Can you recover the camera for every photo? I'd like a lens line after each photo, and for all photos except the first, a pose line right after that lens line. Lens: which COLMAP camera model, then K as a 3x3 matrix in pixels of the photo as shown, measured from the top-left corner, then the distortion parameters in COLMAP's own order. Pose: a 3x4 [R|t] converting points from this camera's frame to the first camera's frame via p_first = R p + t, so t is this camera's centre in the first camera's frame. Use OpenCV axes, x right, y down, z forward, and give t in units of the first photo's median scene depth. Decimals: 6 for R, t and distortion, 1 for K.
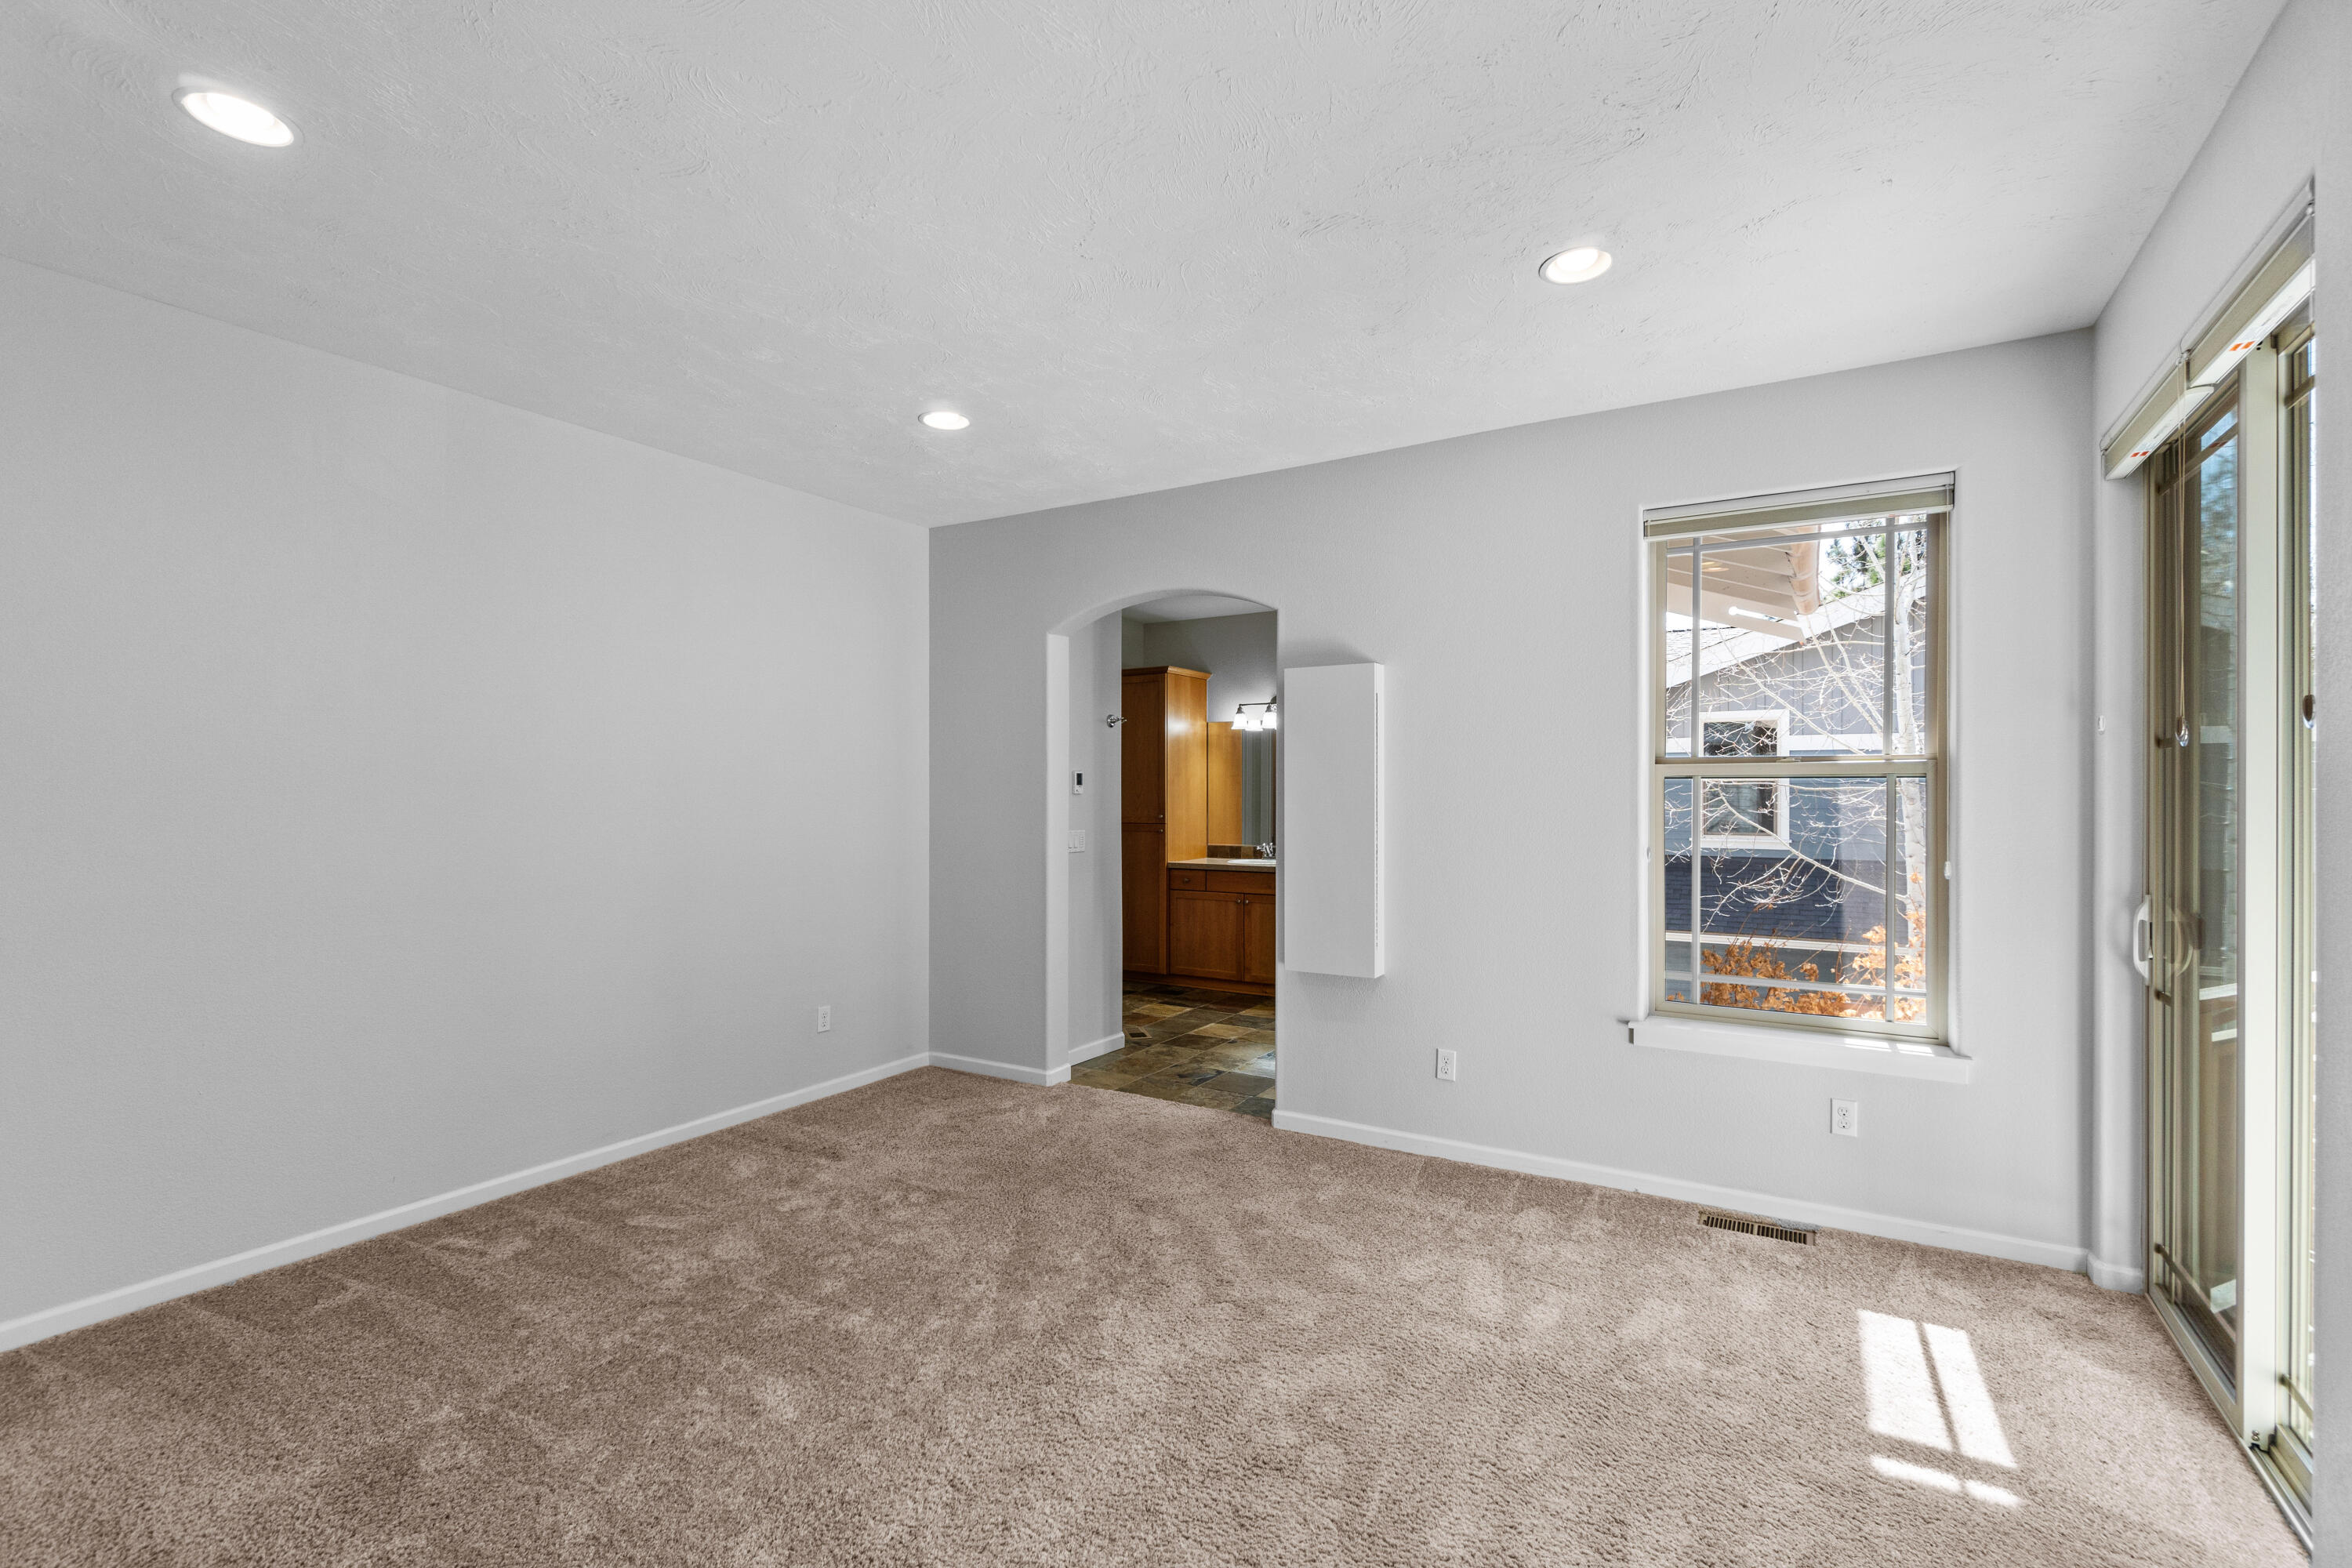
lens RADIAL K [[1022.1, 0, 1175.6], [0, 1022.1, 793.6], [0, 0, 1]] dist [-0.003006, 0.000676]
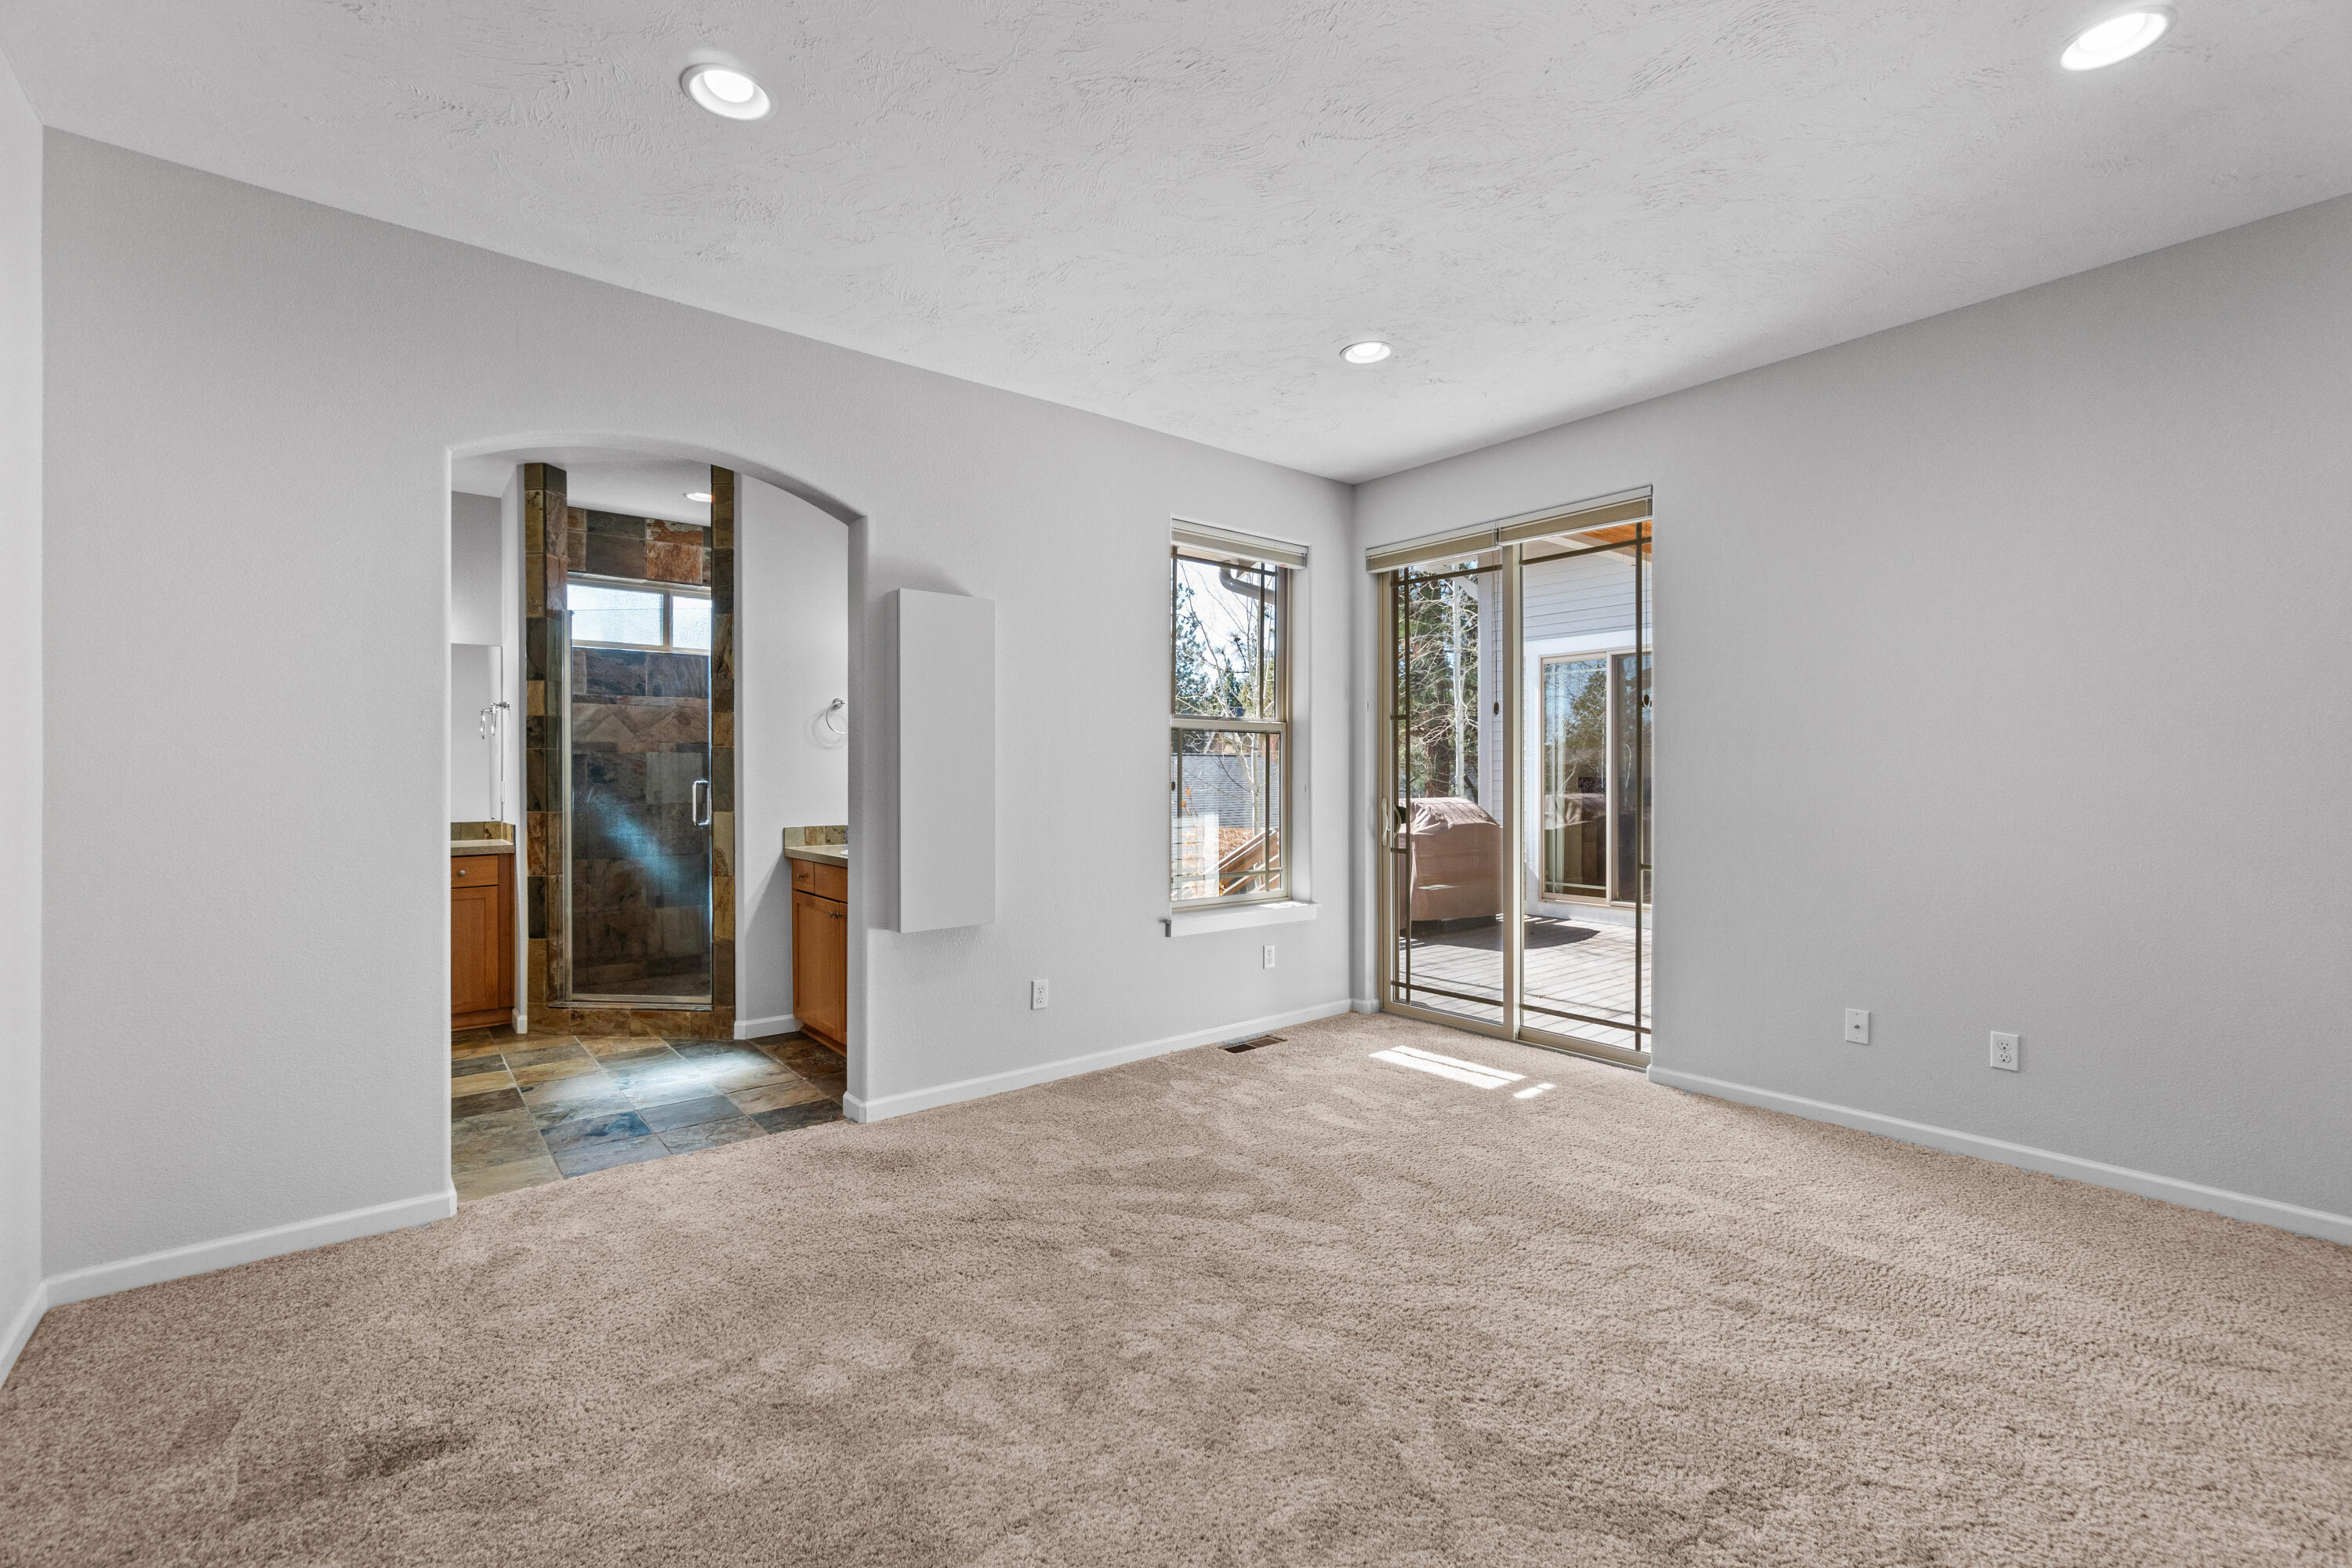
lens RADIAL K [[1022.1, 0, 1159.9], [0, 1022.1, 775.0], [0, 0, 1]] dist [-0.003006, 0.000676]
pose [[0.344012, -0.003108, 0.938960, -0.773674], [-0.000277, 0.999994, 0.003411, 0.040624], [-0.938965, -0.001434, 0.344009, 0.591578]]
